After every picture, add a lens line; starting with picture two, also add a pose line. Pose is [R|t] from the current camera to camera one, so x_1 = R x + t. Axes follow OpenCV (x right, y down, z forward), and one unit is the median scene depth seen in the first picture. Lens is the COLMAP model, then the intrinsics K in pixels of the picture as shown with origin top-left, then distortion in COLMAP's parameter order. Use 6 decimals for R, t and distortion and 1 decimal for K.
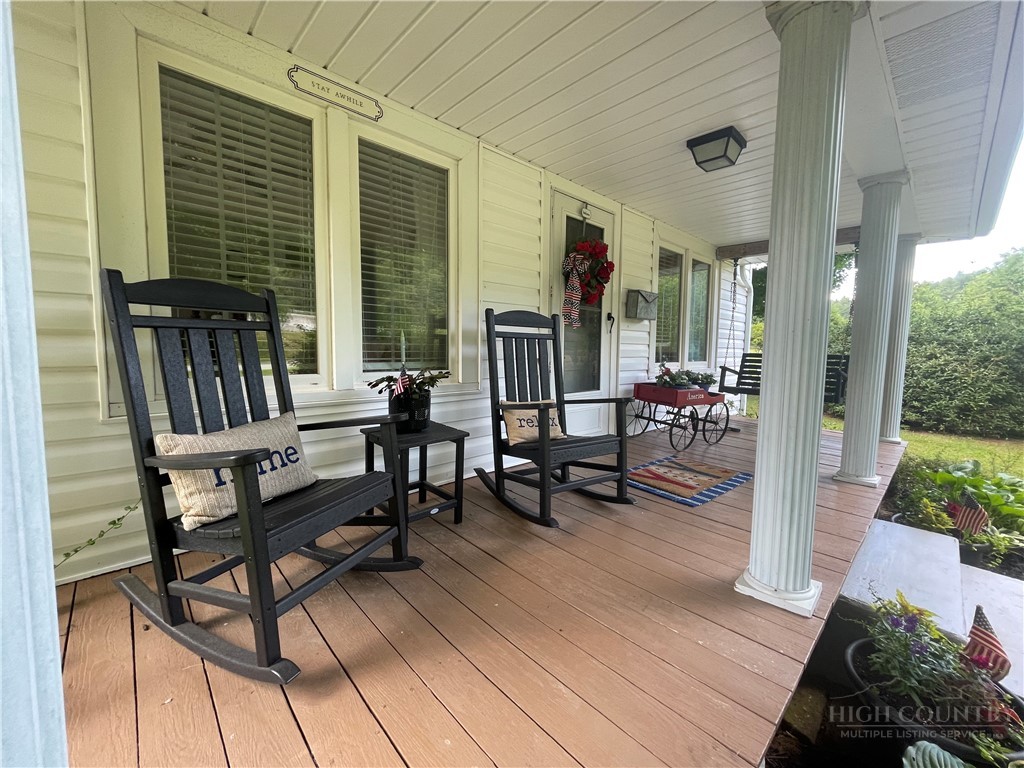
lens RADIAL K [[413.7, 0, 511.8], [0, 413.7, 382.1], [0, 0, 1]] dist [-0.004188, 0.000673]
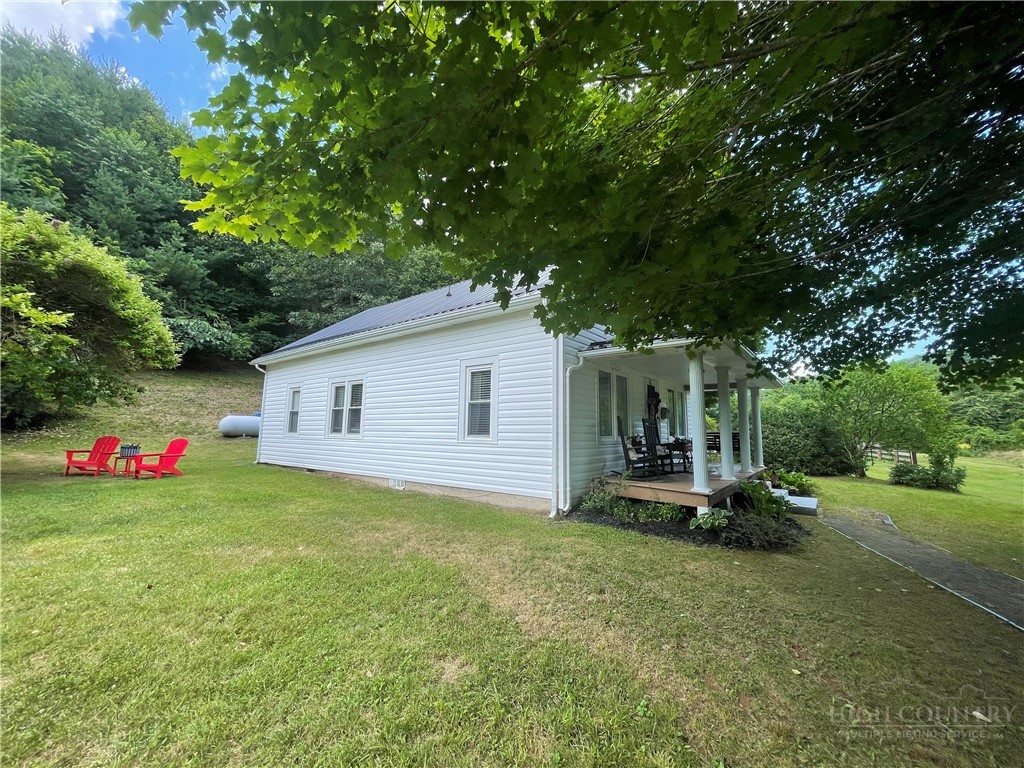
lens RADIAL K [[413.7, 0, 511.5], [0, 413.7, 382.6], [0, 0, 1]] dist [-0.004188, 0.000673]
pose [[0.988442, 0.016453, 0.150706, -0.576030], [0.013798, 0.980203, -0.197512, 0.069701], [-0.150972, 0.197309, 0.968647, -0.779988]]
